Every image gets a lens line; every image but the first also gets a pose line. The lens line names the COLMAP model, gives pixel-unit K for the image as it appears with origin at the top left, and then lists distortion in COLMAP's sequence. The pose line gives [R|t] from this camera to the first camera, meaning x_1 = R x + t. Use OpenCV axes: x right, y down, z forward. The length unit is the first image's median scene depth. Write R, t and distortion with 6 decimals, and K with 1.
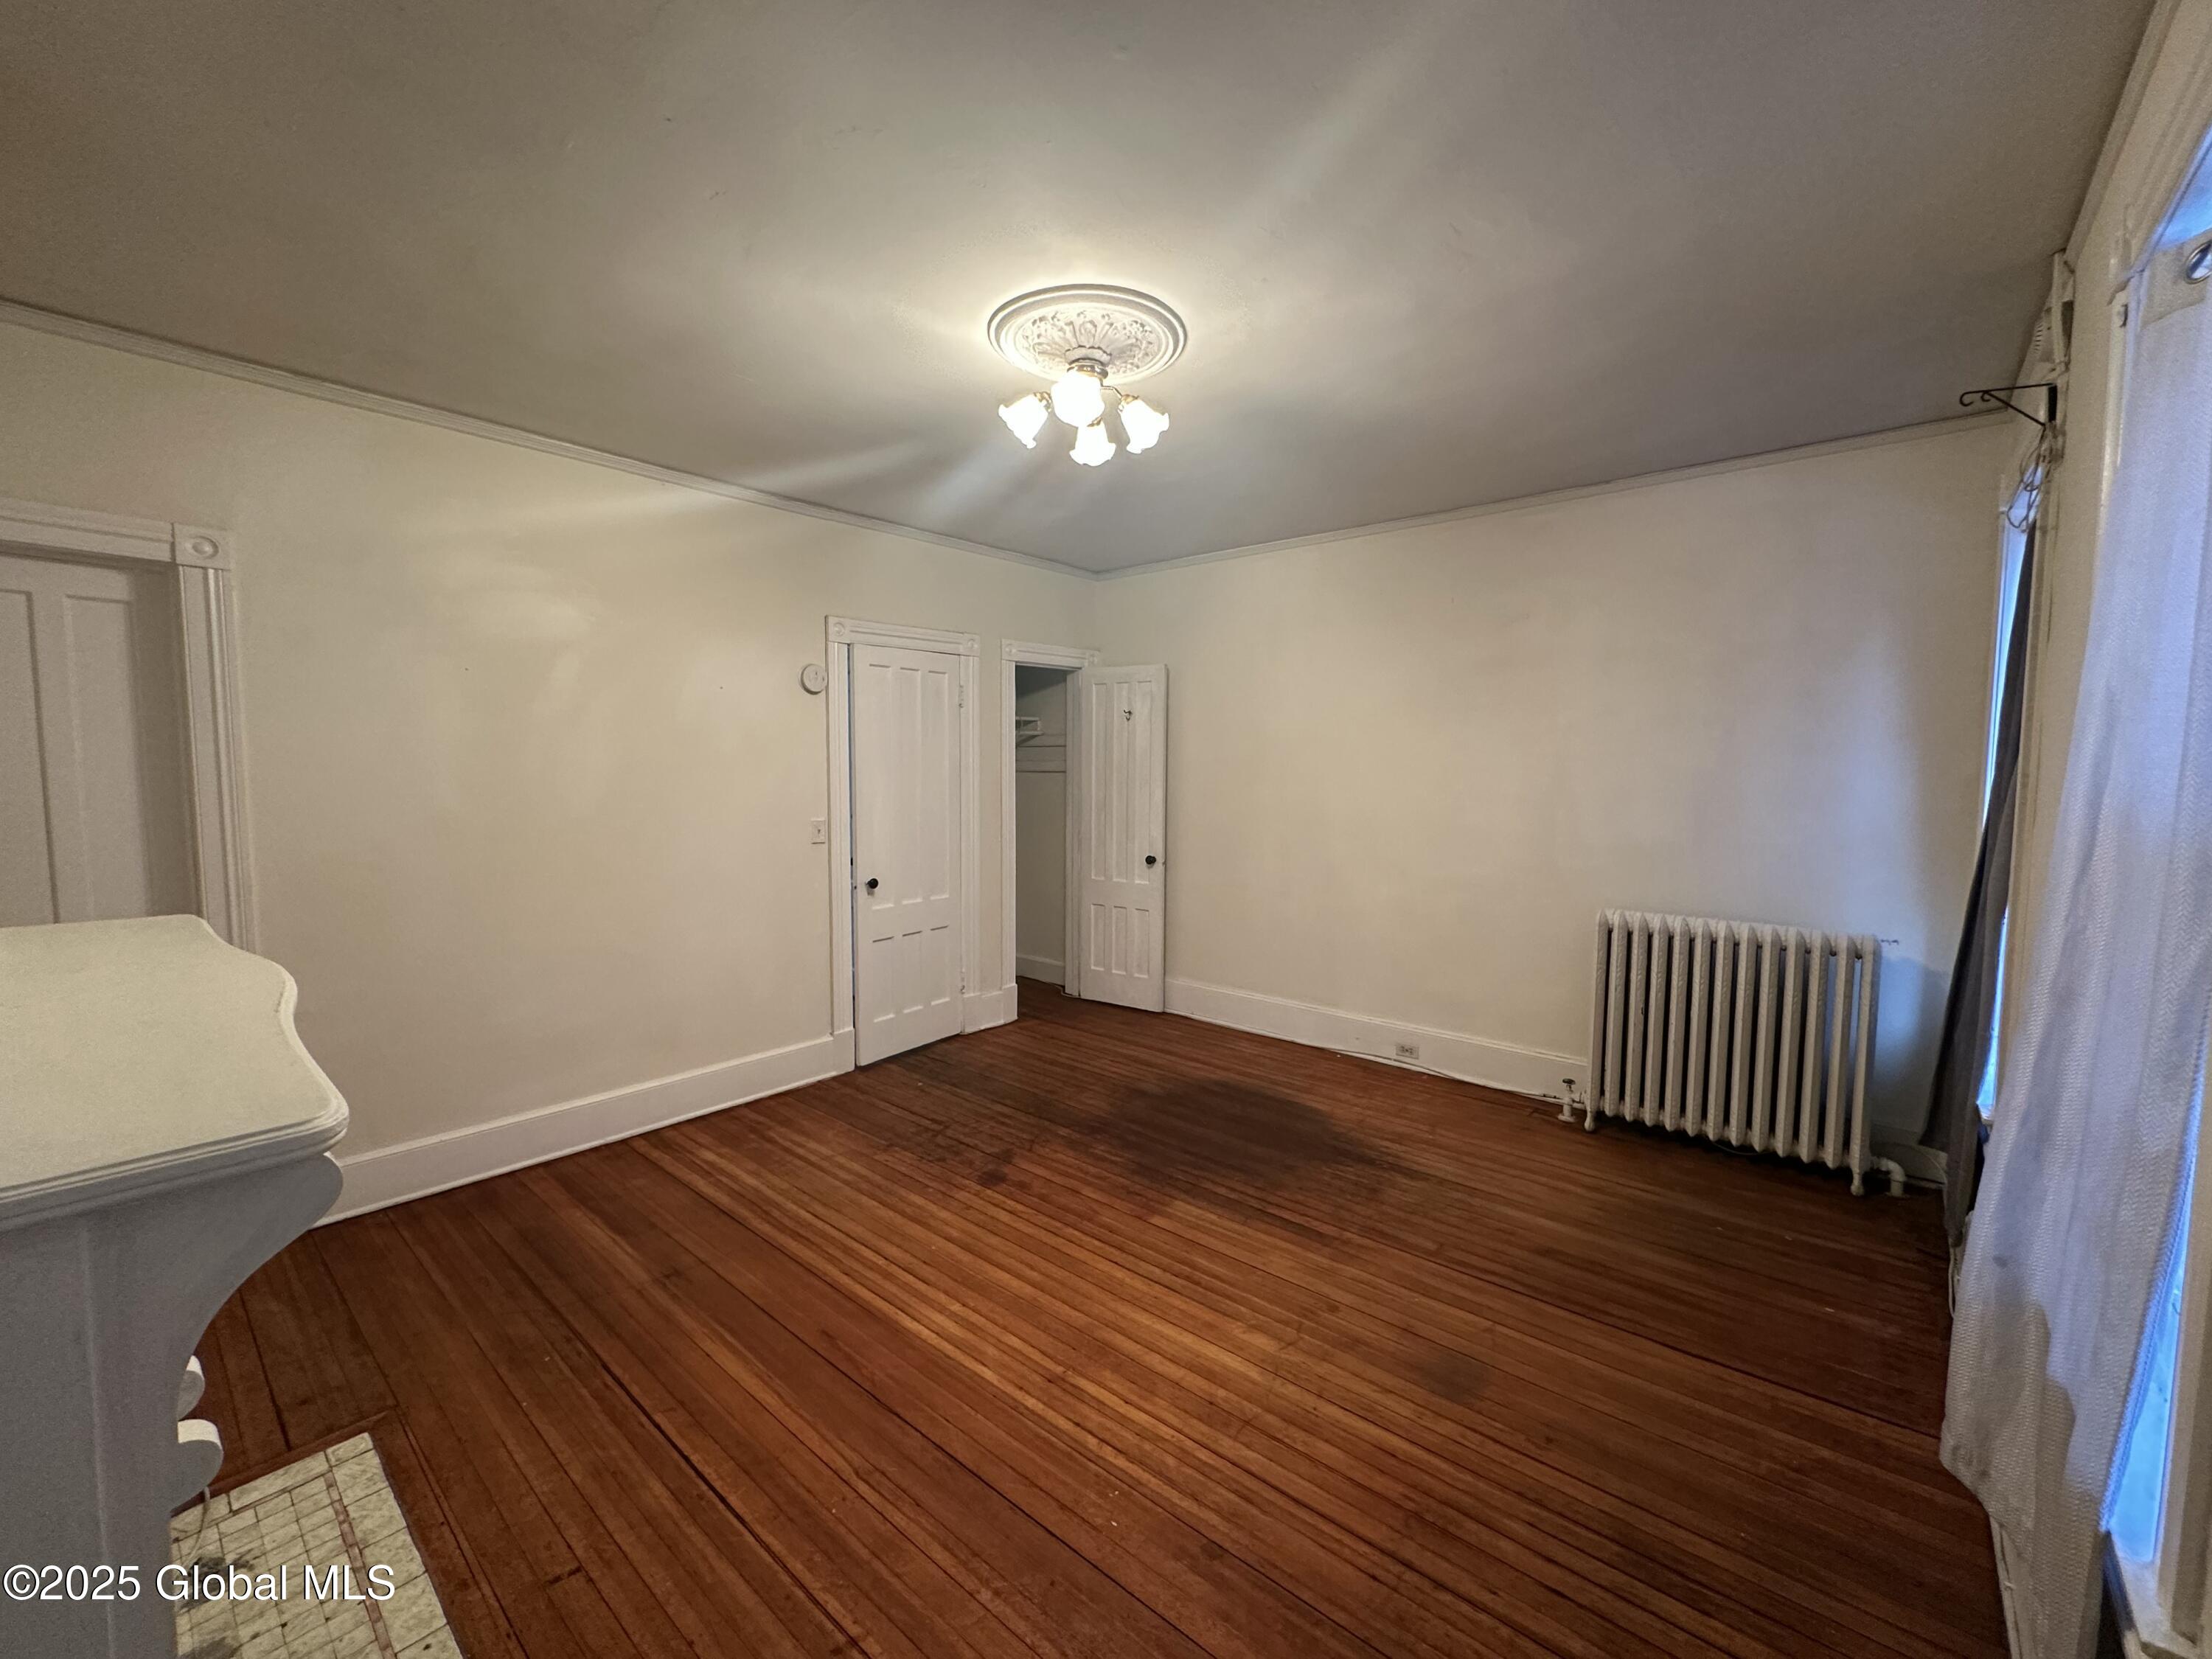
lens RADIAL K [[885.5, 0, 1104.3], [0, 885.5, 829.6], [0, 0, 1]] dist [-0.005492, 0.001034]
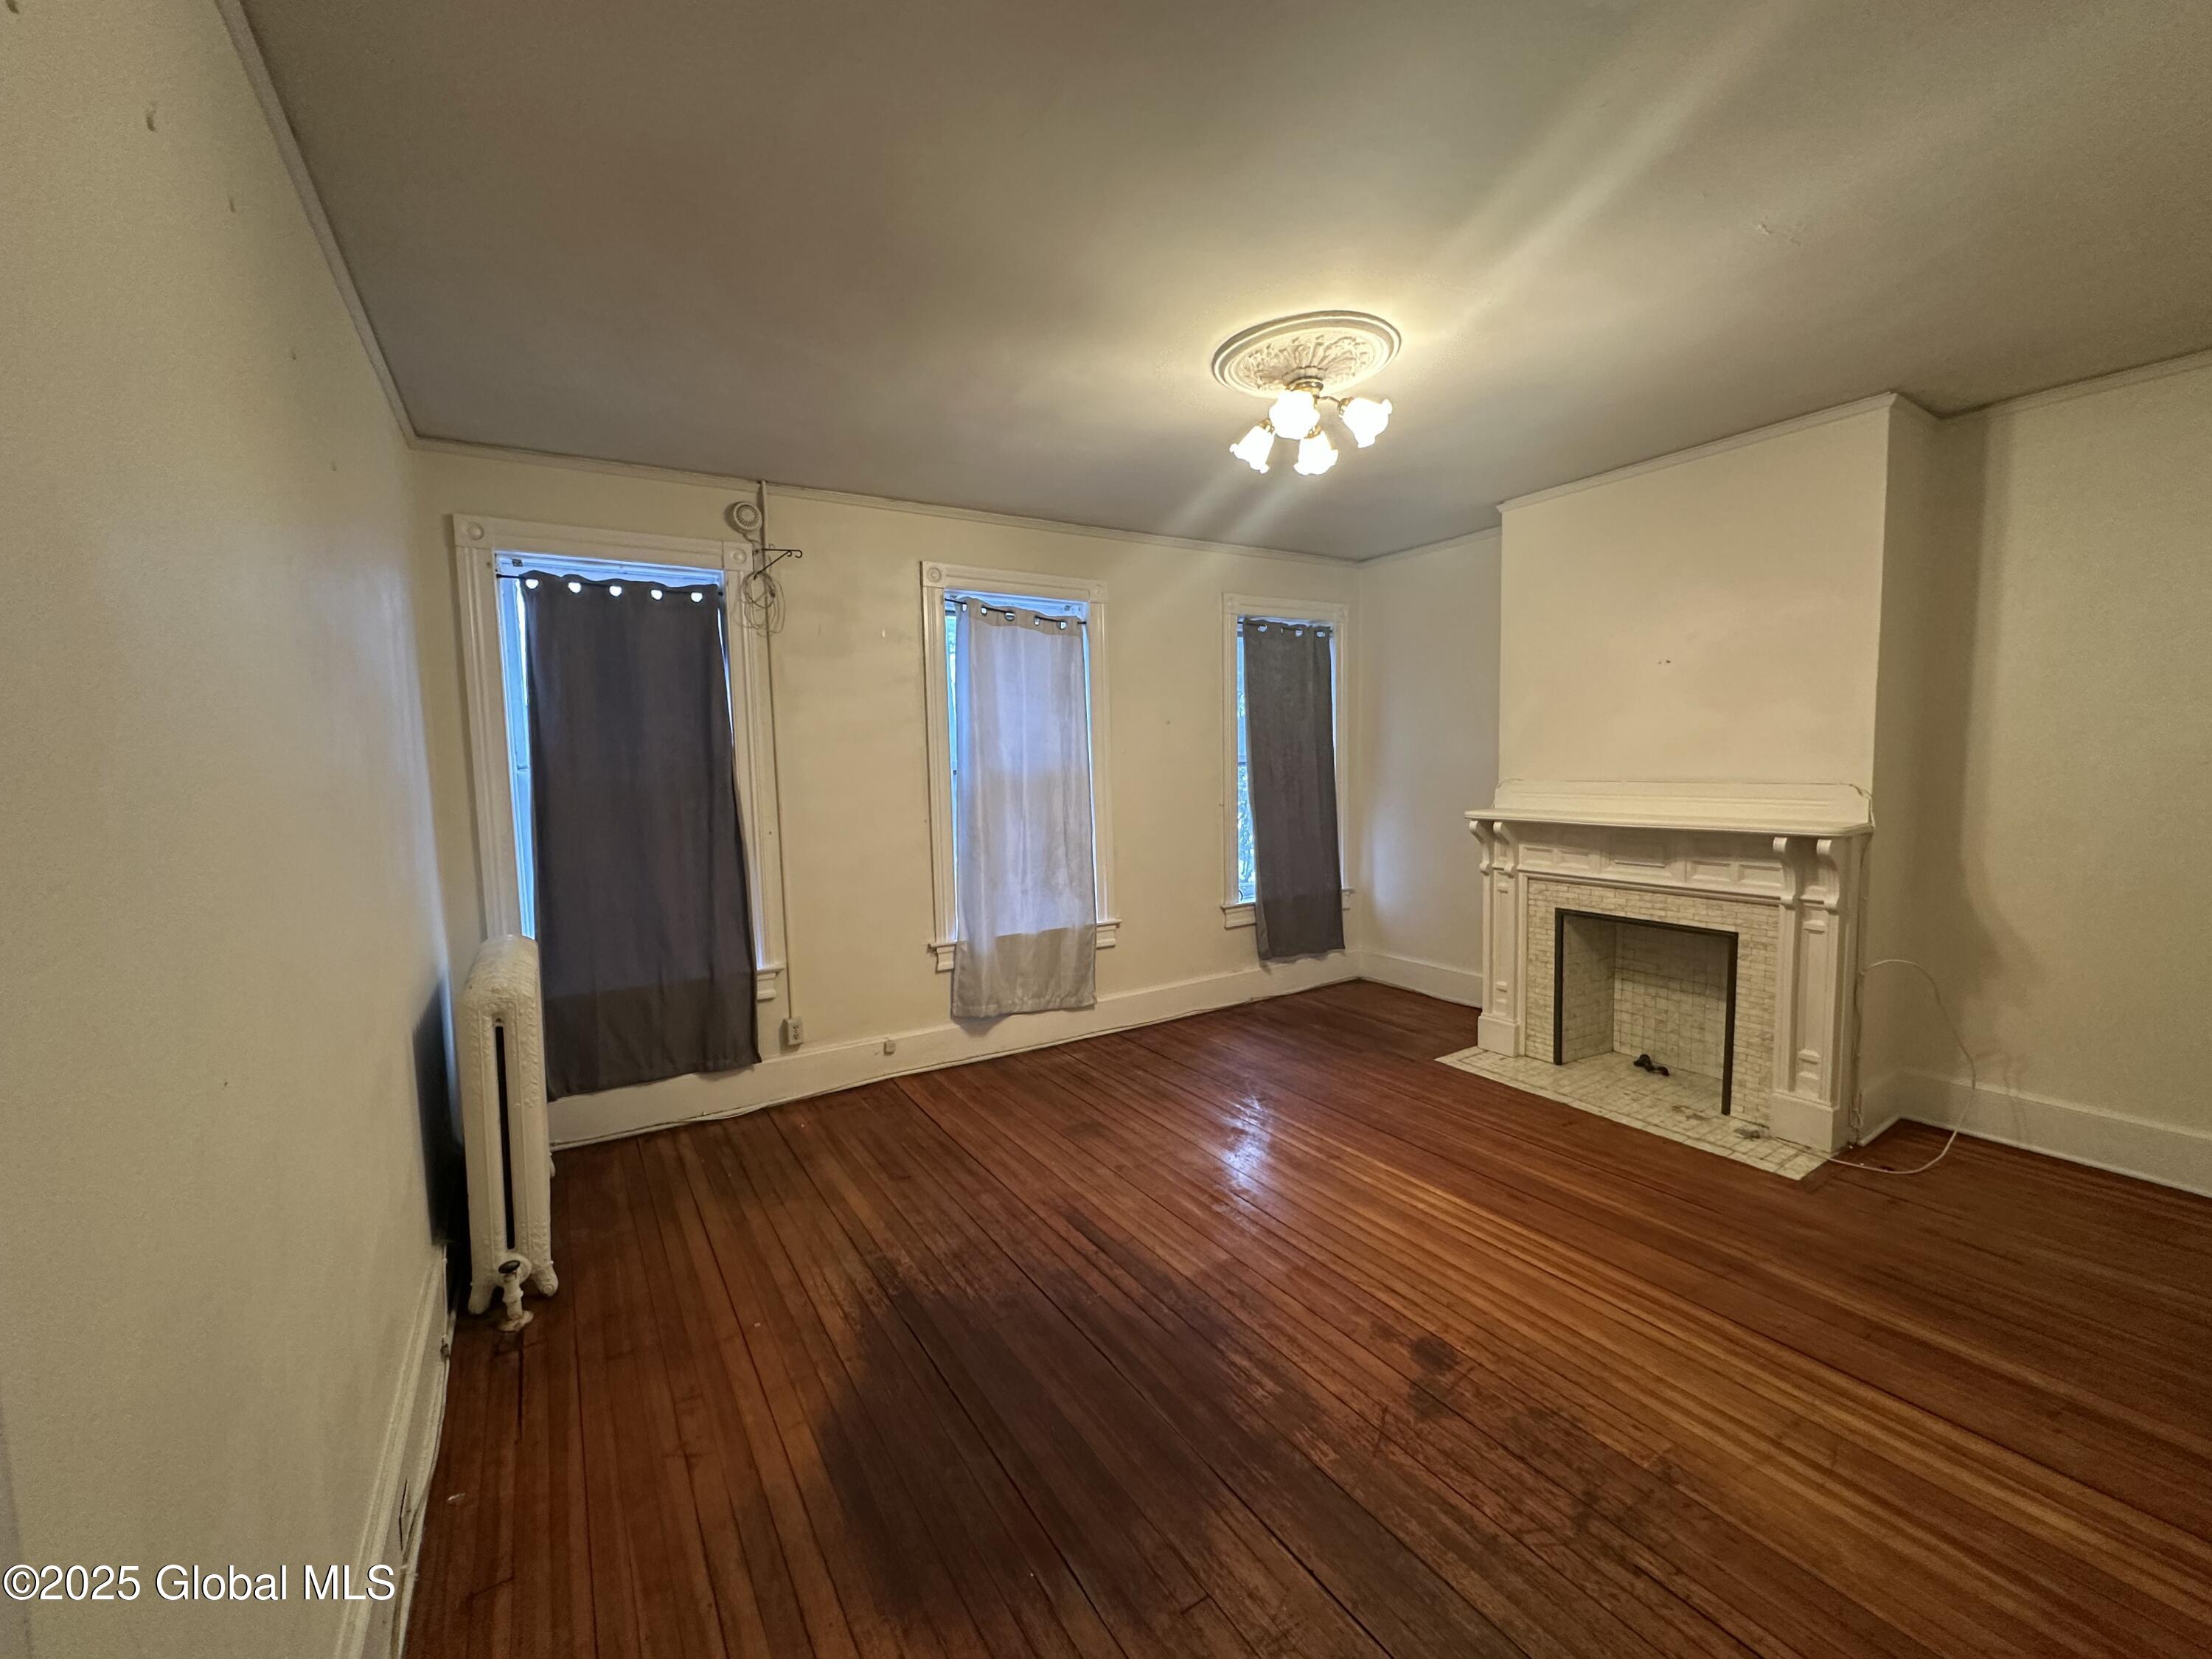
lens RADIAL K [[885.5, 0, 1107.1], [0, 885.5, 823.7], [0, 0, 1]] dist [-0.005492, 0.001034]
pose [[-0.956353, -0.004814, 0.292173, -0.093168], [0.040352, 0.988110, 0.148362, -0.140628], [-0.289413, 0.153676, -0.944788, 1.866291]]
